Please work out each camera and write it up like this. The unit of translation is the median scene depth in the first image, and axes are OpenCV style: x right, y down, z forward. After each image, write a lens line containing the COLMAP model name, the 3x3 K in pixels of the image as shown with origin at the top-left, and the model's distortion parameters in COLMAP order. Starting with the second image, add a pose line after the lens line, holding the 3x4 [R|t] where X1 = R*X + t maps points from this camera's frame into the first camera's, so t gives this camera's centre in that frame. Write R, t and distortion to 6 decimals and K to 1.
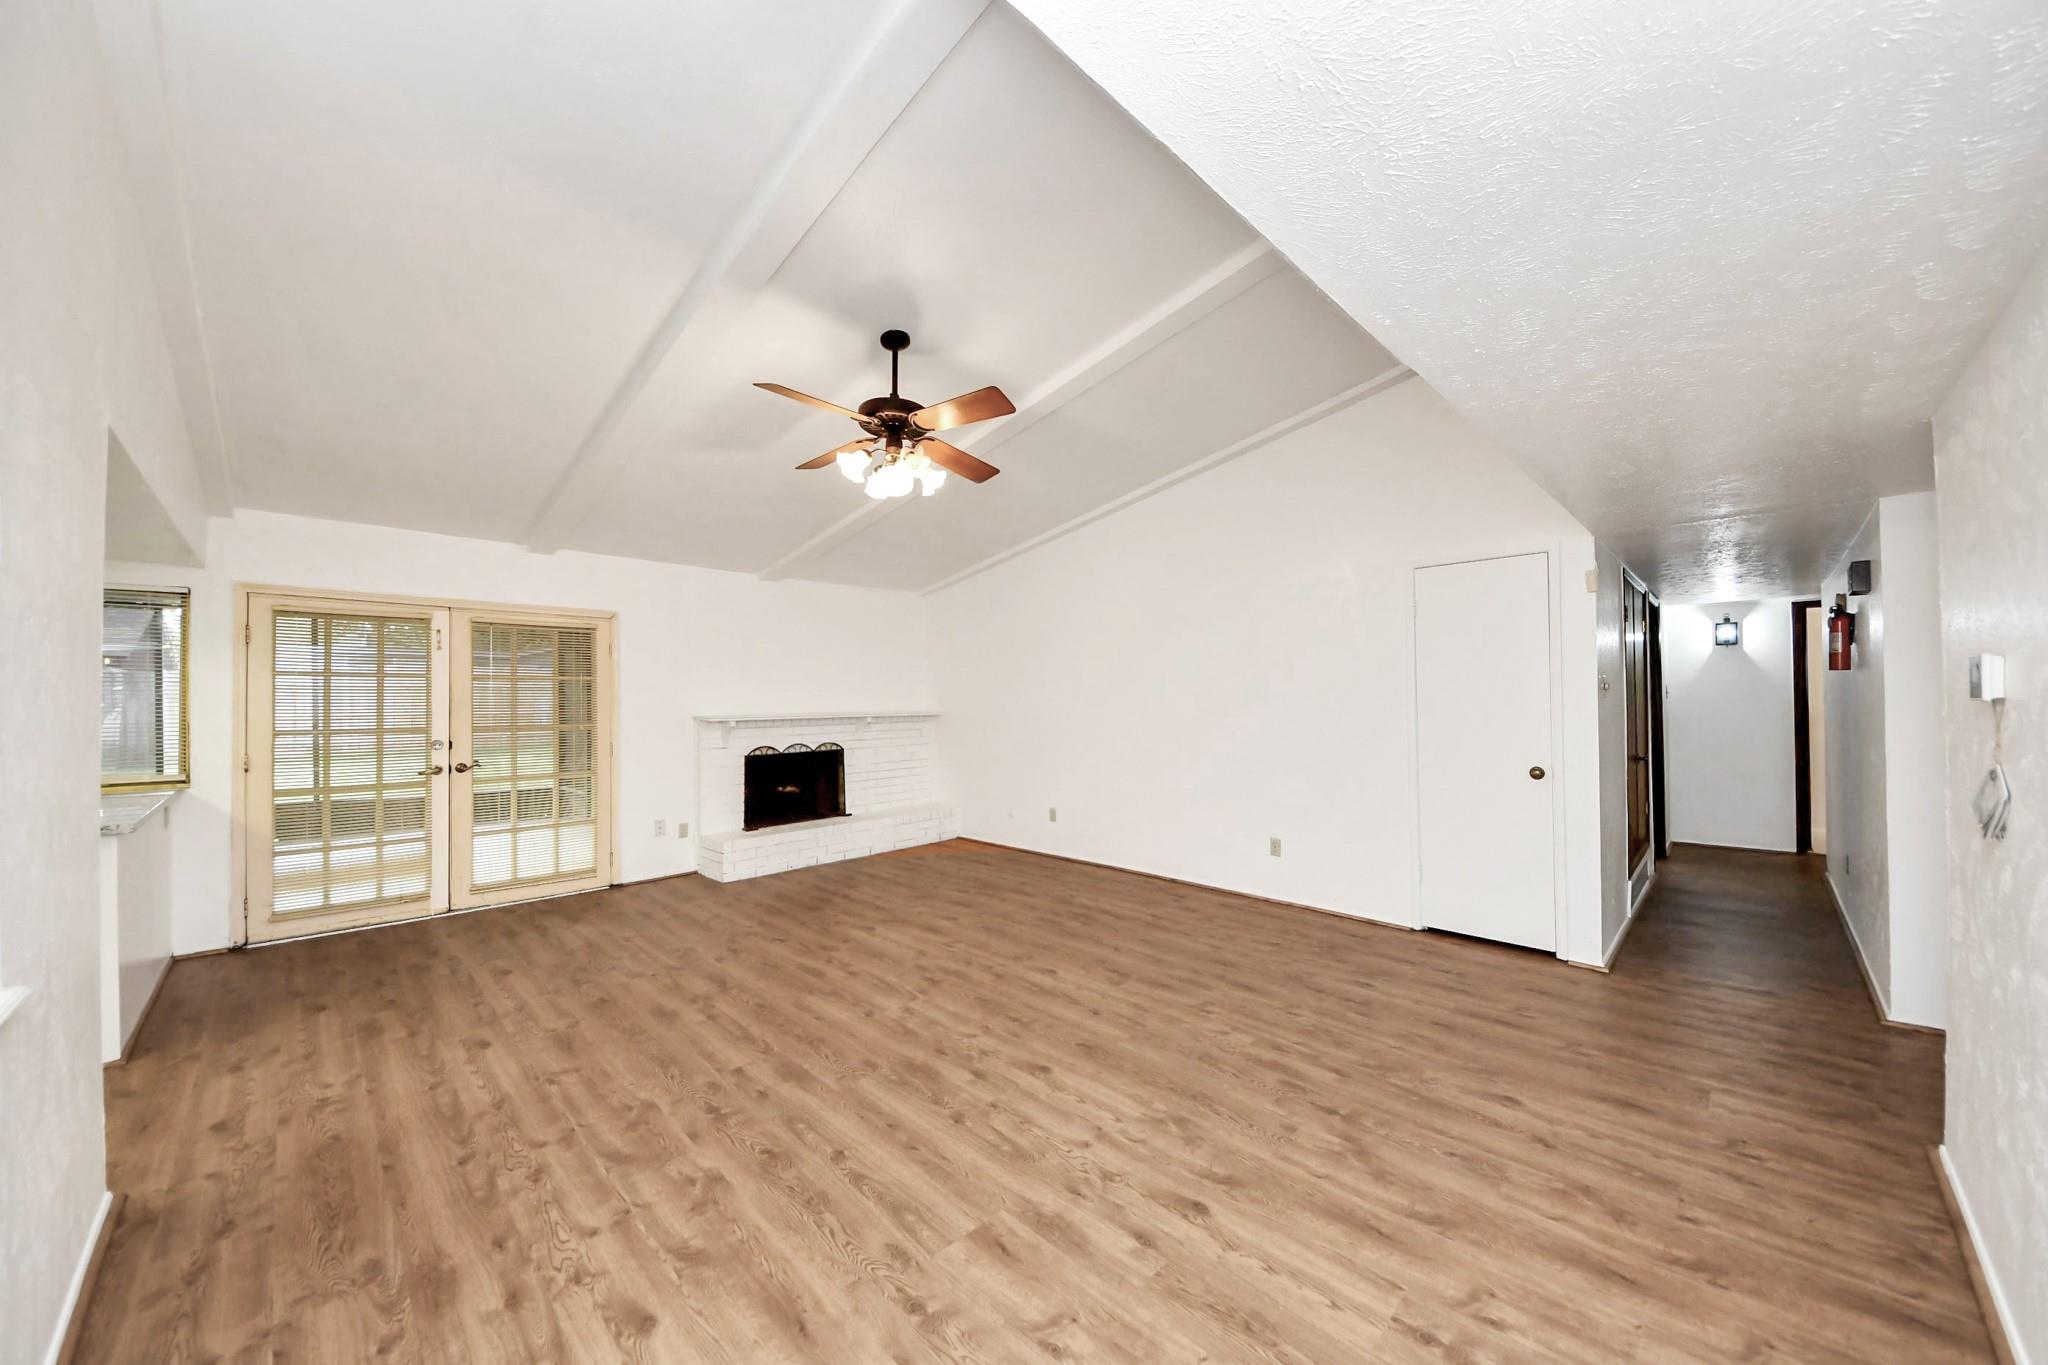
lens RADIAL K [[730.9, 0, 1023.0], [0, 730.9, 690.4], [0, 0, 1]] dist [0.030199, -0.018914]
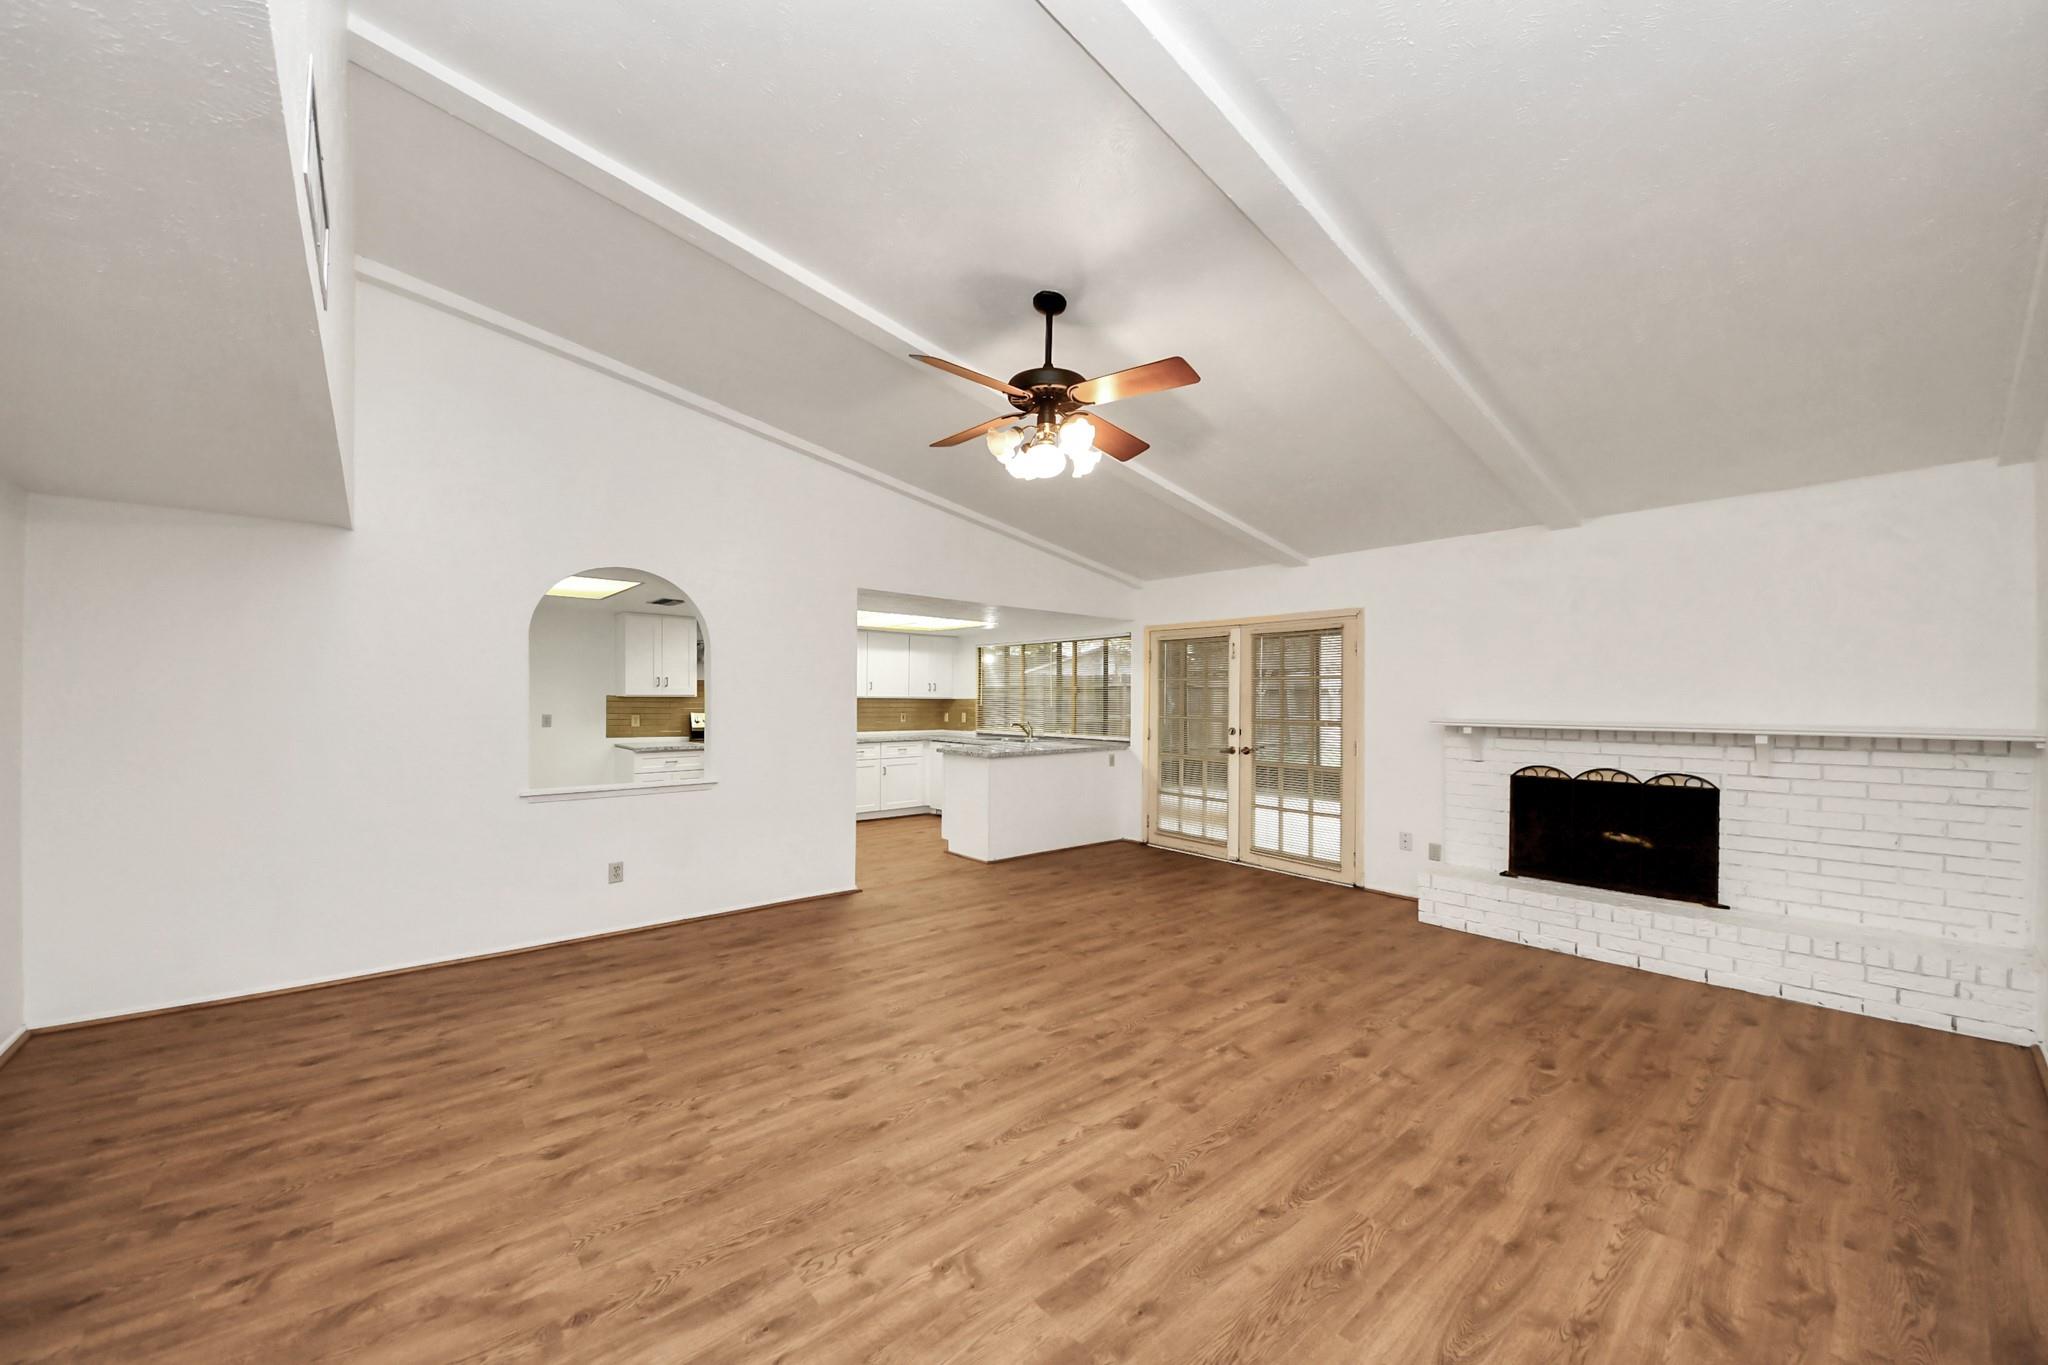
lens RADIAL K [[730.9, 0, 1023.0], [0, 730.9, 690.4], [0, 0, 1]] dist [0.030199, -0.018914]
pose [[-0.071716, -0.001347, -0.997424, 0.661171], [0.006636, 0.999976, -0.001827, 0.001681], [0.997403, -0.006750, -0.071705, 0.907581]]
